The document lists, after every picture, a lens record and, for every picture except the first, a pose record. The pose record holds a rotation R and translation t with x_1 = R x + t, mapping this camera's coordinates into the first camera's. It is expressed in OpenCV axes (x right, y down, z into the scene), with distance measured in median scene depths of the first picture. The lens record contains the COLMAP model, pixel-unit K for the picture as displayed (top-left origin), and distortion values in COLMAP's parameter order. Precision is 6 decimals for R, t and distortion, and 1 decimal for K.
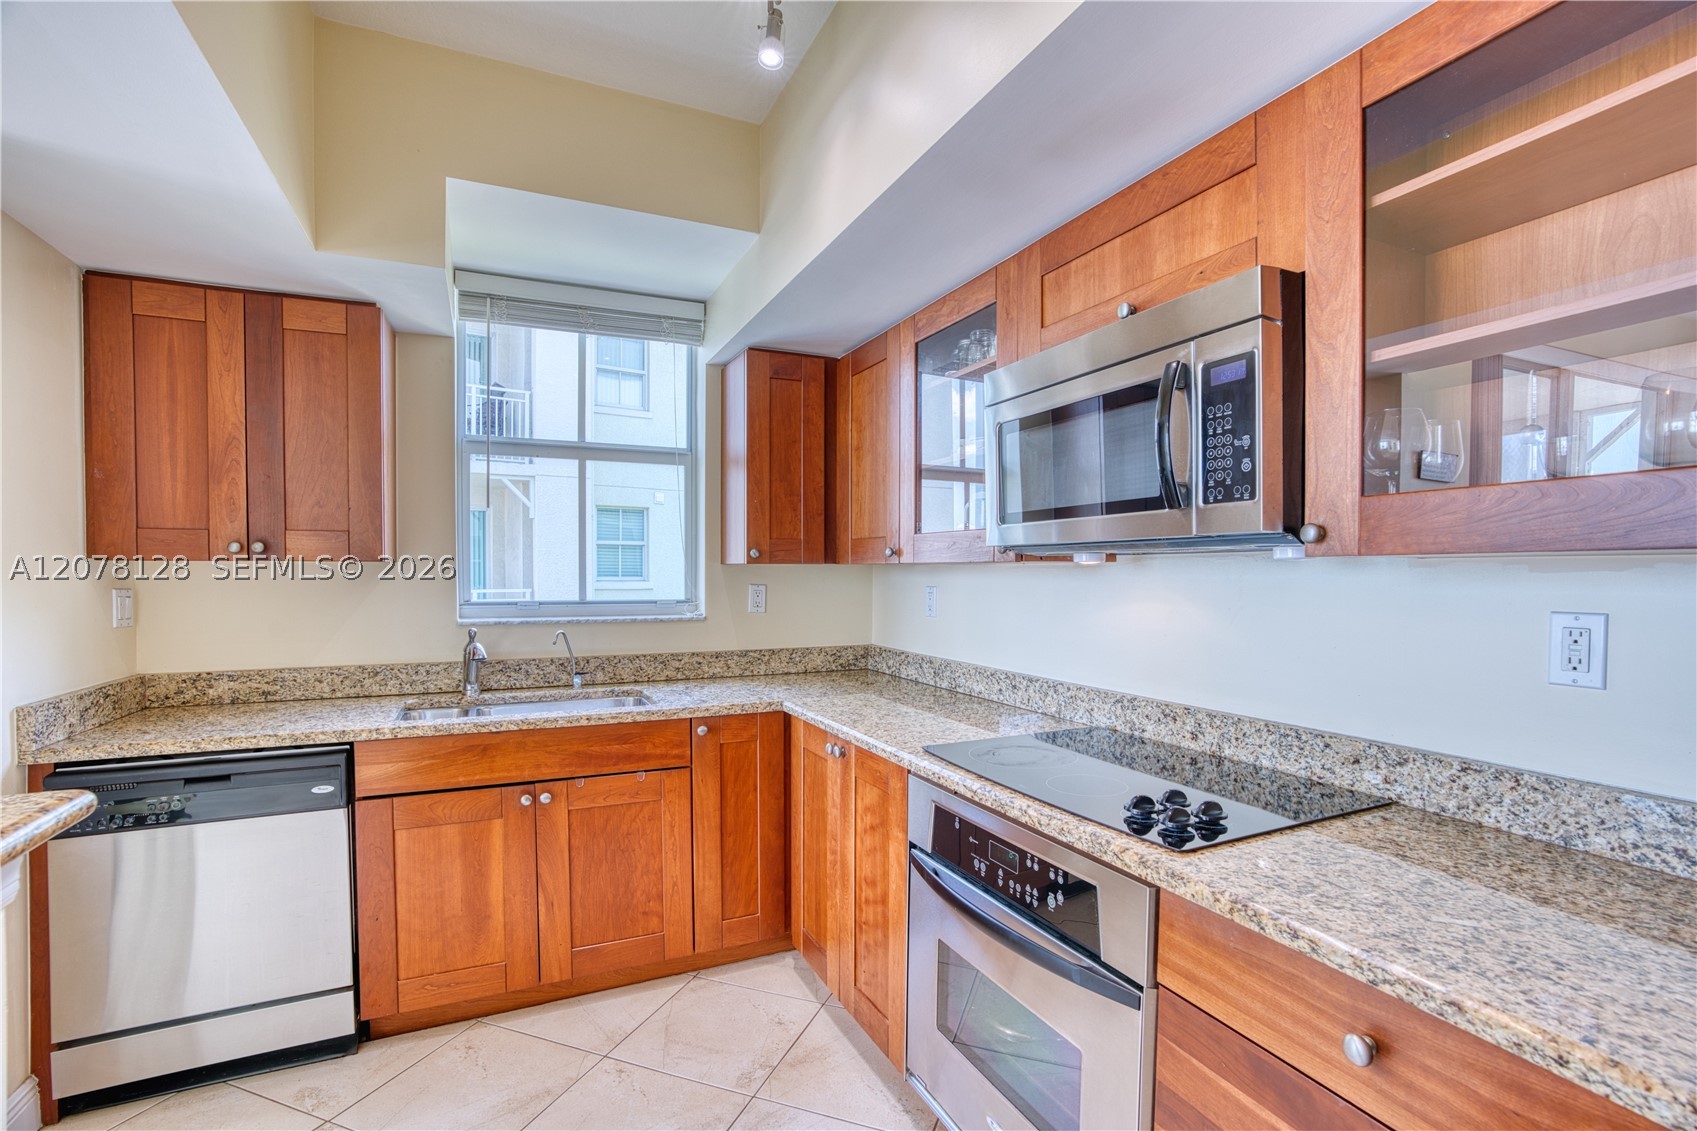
lens RADIAL K [[787.2, 0, 852.7], [0, 787.2, 554.9], [0, 0, 1]] dist [-0.066214, 0.028481]
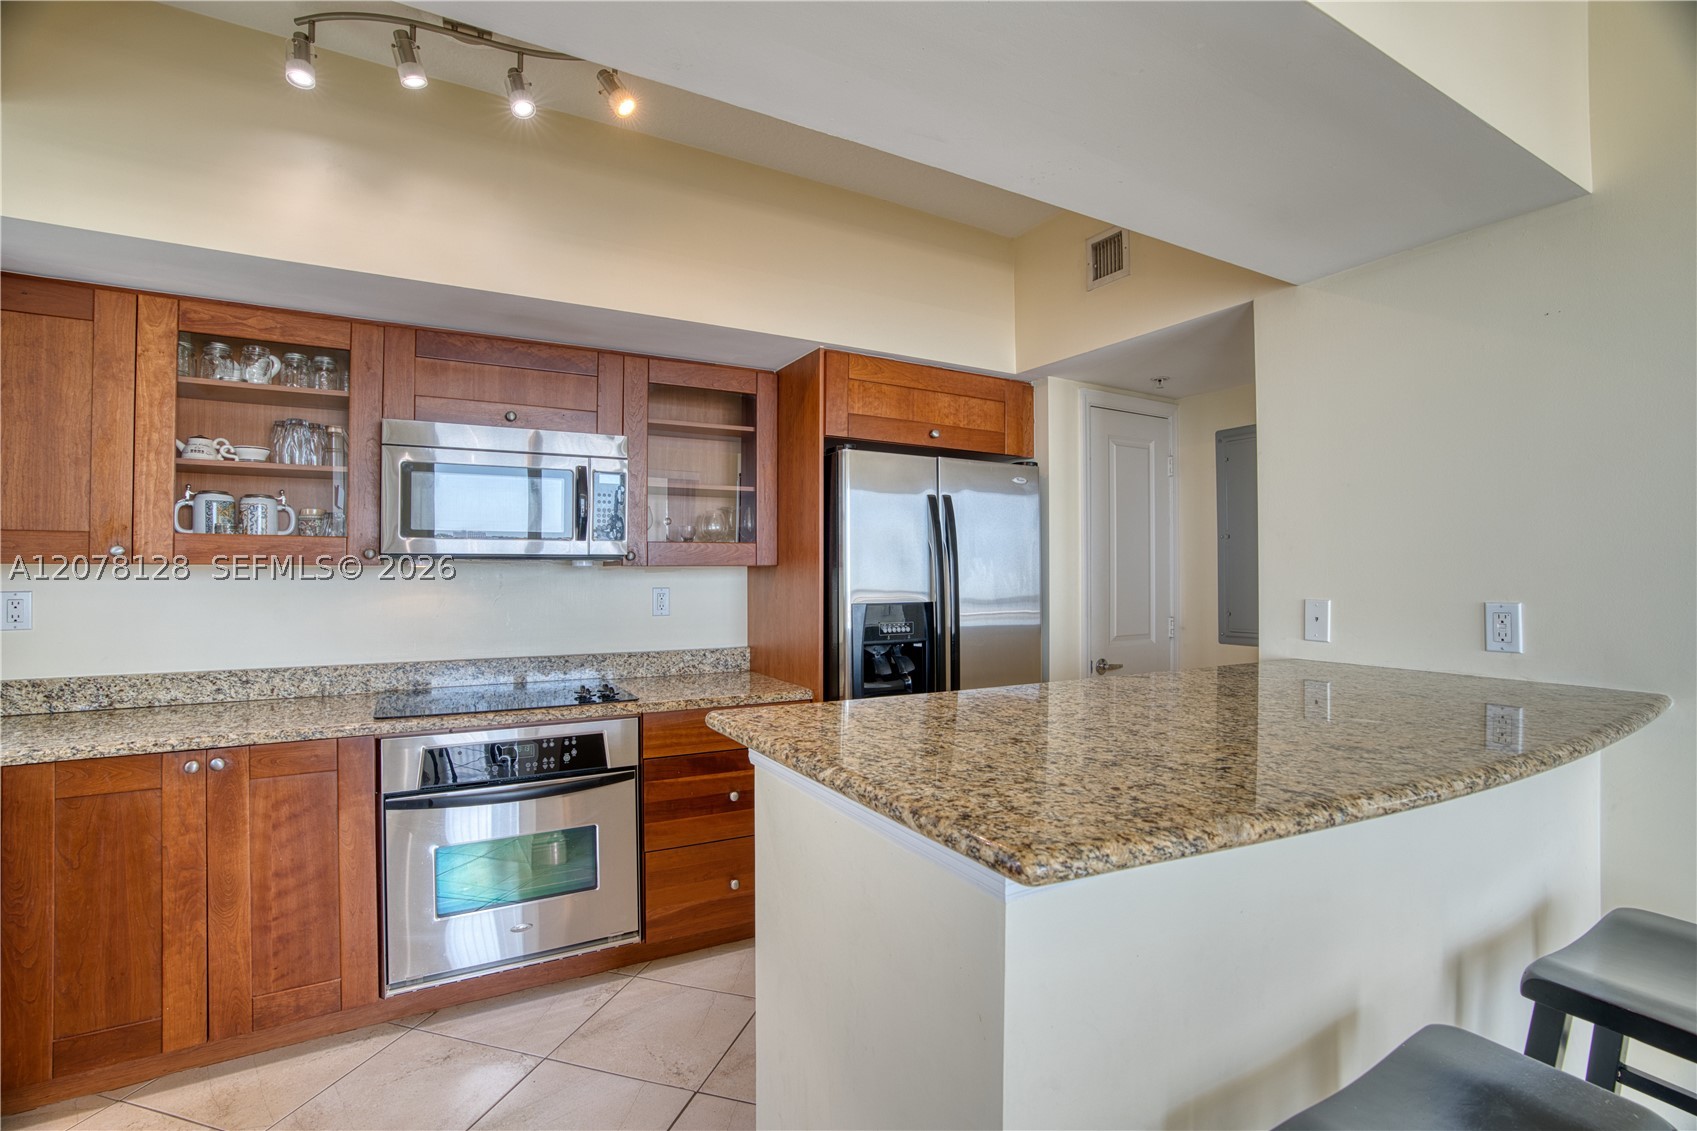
lens RADIAL K [[787.2, 0, 852.7], [0, 787.2, 554.9], [0, 0, 1]] dist [-0.066214, 0.028481]
pose [[-0.093317, 0.016562, 0.995499, -1.626835], [-0.022780, 0.999564, -0.018765, -0.003088], [-0.995376, -0.024428, -0.092899, 0.527337]]
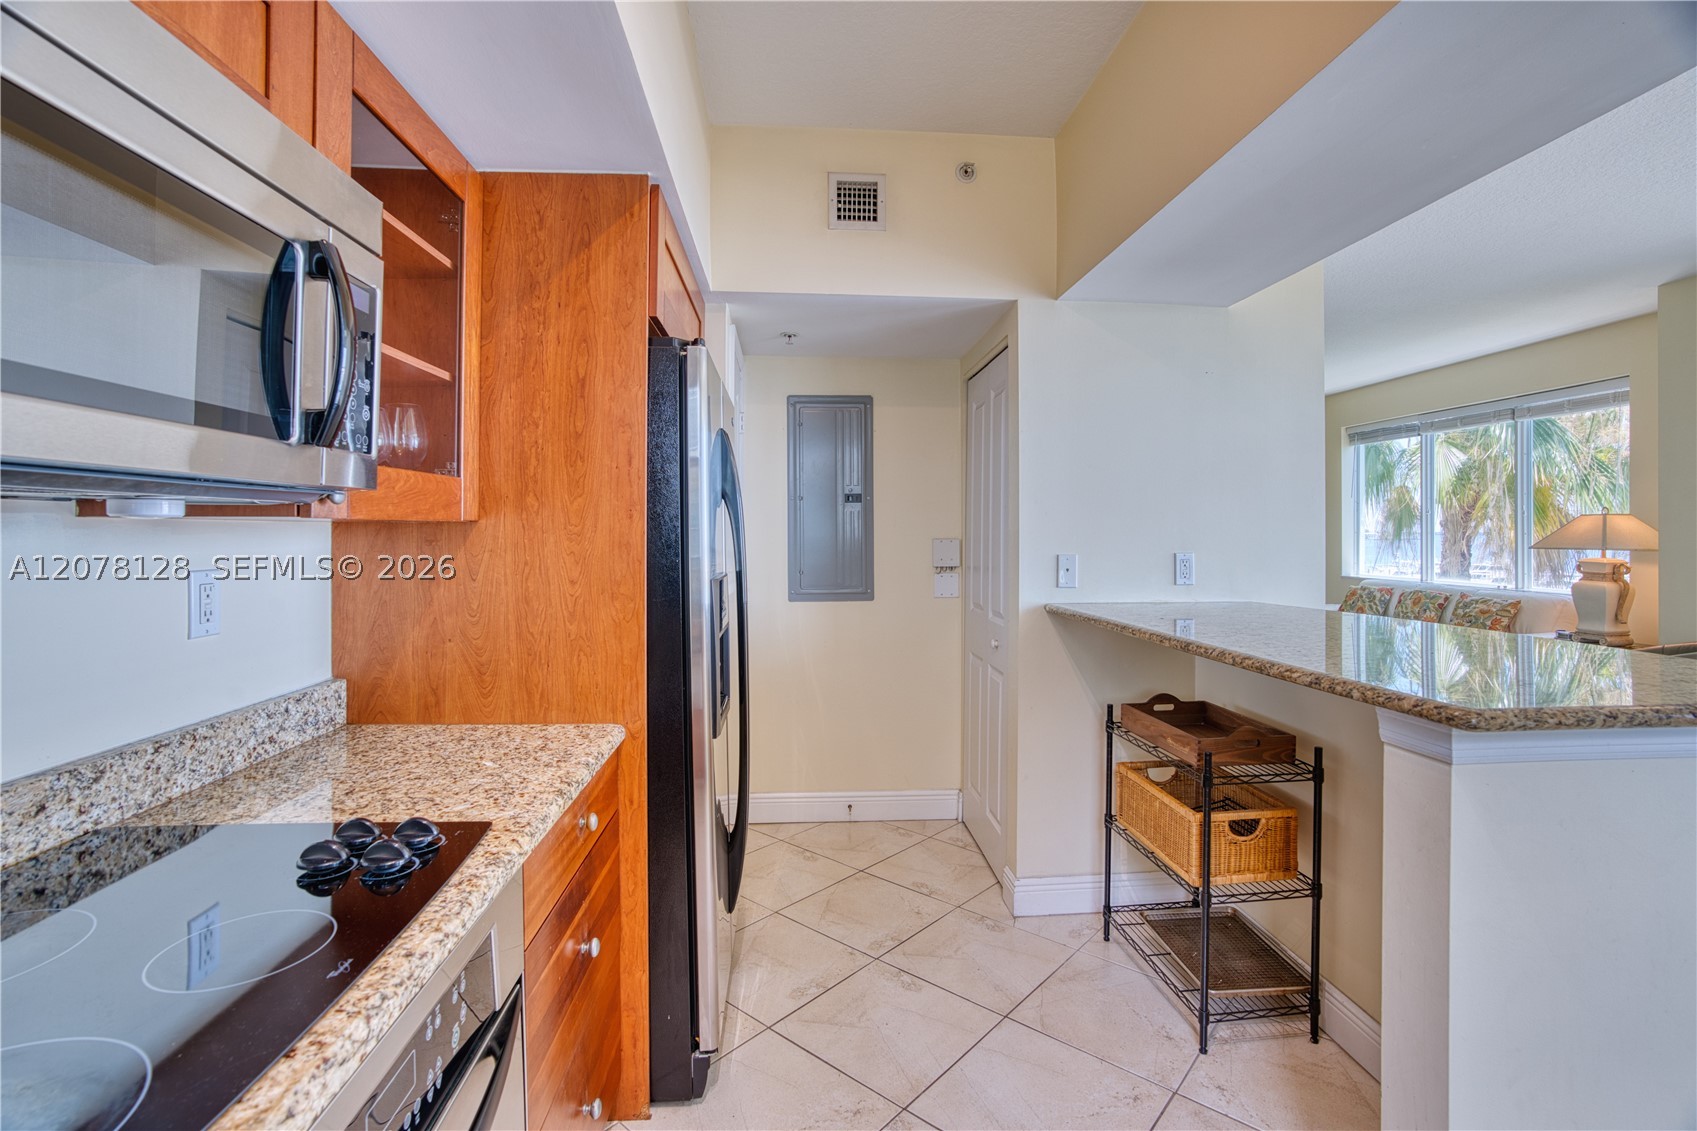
lens RADIAL K [[781.2, 0, 852.5], [0, 781.2, 533.5], [0, 0, 1]] dist [-0.002248, 0.000162]
pose [[-0.936421, -0.007245, 0.350804, -0.296542], [-0.013767, 0.999776, -0.016101, 0.024586], [-0.350608, -0.019907, -0.936311, 1.537012]]
